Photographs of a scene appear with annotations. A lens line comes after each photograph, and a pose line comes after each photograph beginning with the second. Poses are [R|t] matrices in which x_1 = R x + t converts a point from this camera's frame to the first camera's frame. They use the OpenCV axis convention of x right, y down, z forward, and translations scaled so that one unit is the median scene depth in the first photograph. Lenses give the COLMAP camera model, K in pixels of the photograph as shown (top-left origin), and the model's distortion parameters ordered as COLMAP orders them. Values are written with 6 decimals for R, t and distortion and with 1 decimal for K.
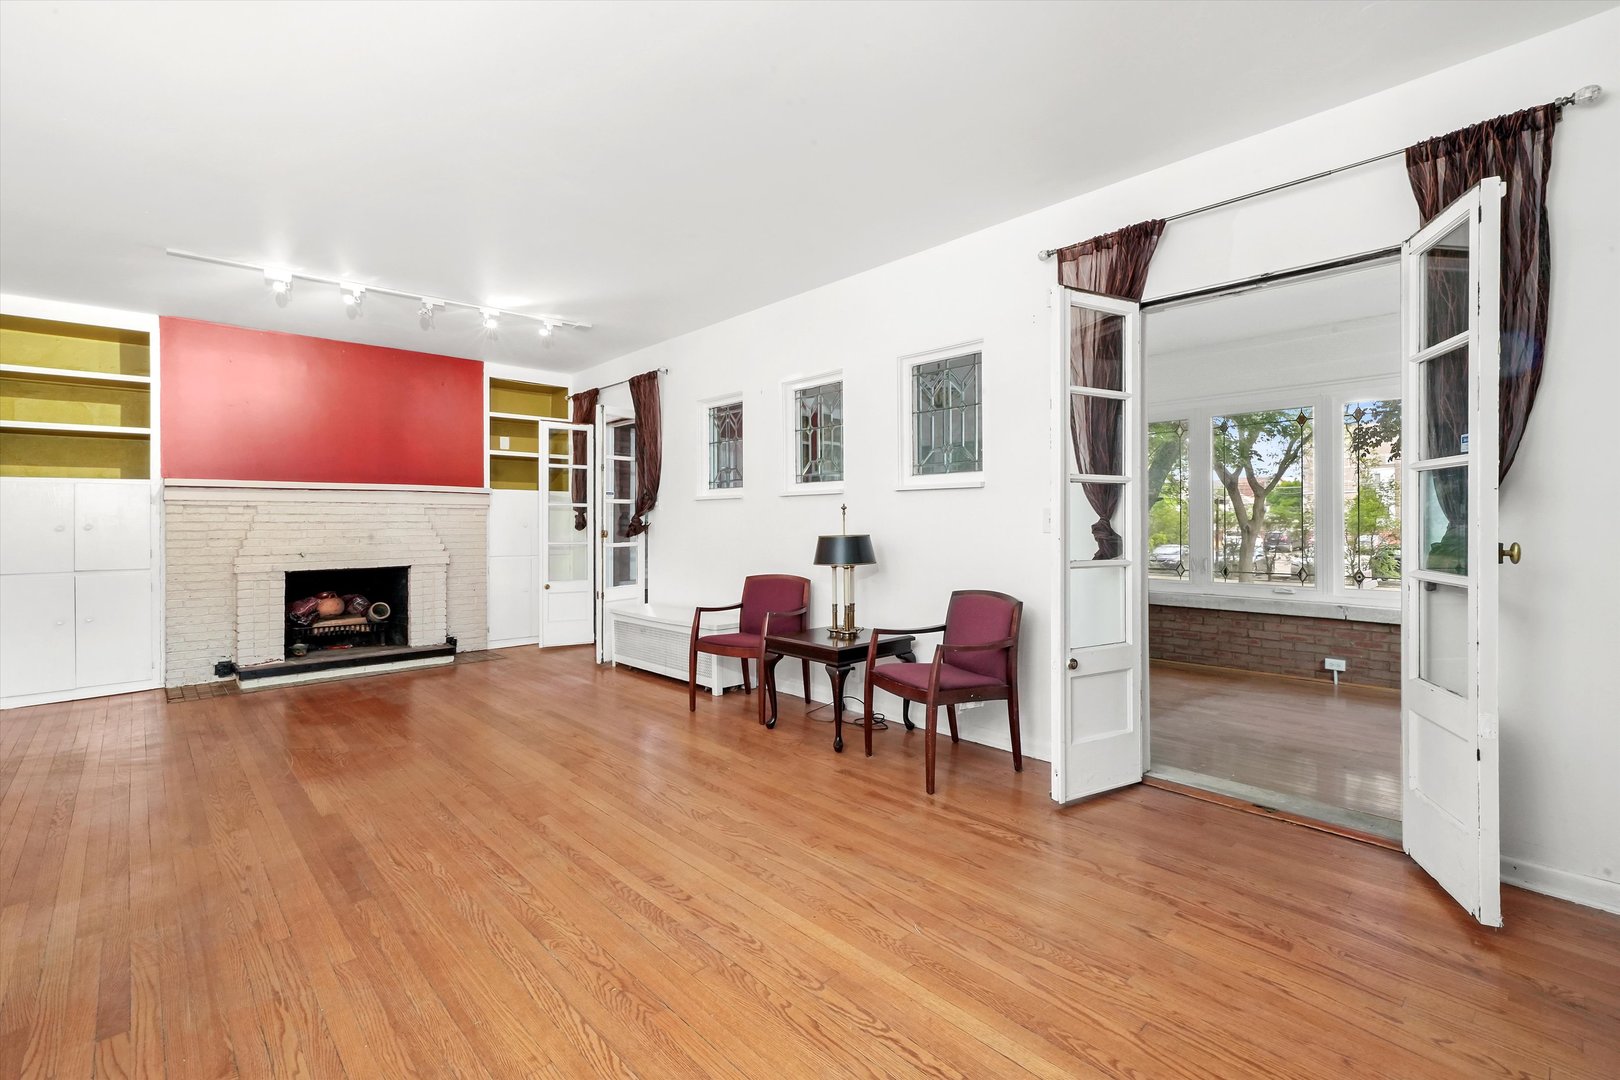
lens RADIAL K [[748.3, 0, 817.2], [0, 748.3, 522.6], [0, 0, 1]] dist [0.019366, 0.000220]
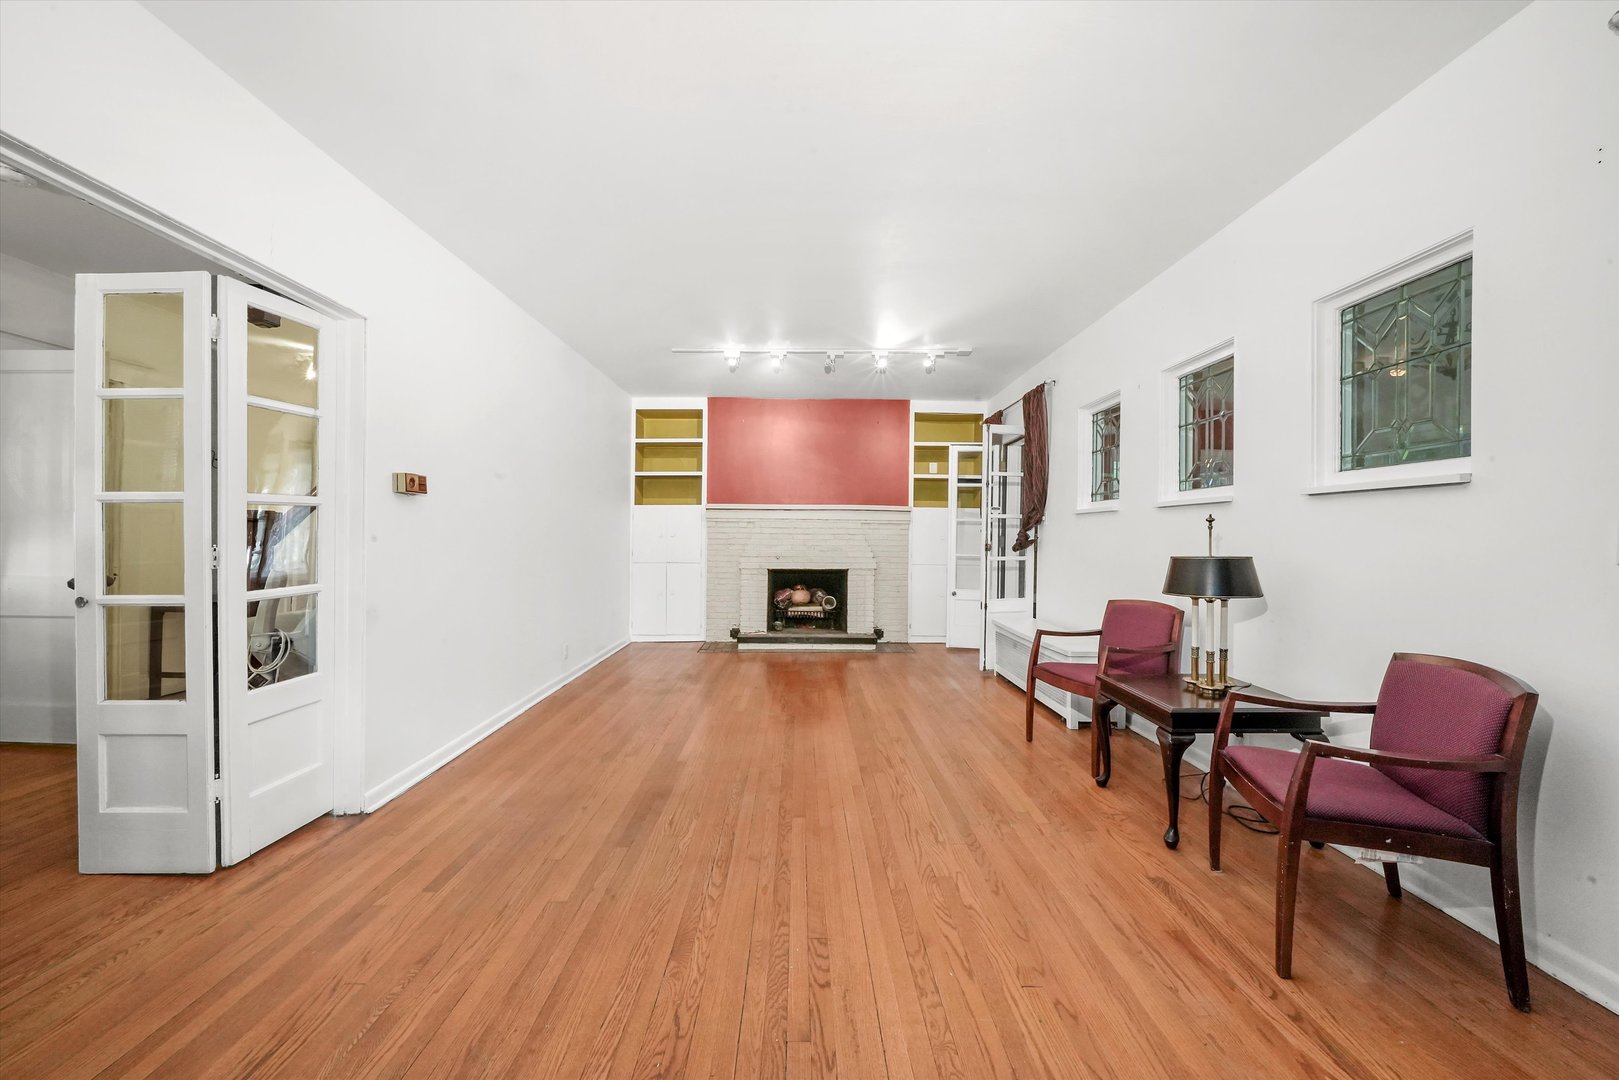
lens RADIAL K [[619.5, 0, 799.1], [0, 619.5, 538.9], [0, 0, 1]] dist [-0.001738, 0.000005]
pose [[0.737119, 0.014860, -0.675600, 0.117482], [-0.012613, 0.999887, 0.008231, -0.000669], [0.675645, 0.002454, 0.737223, 0.209681]]
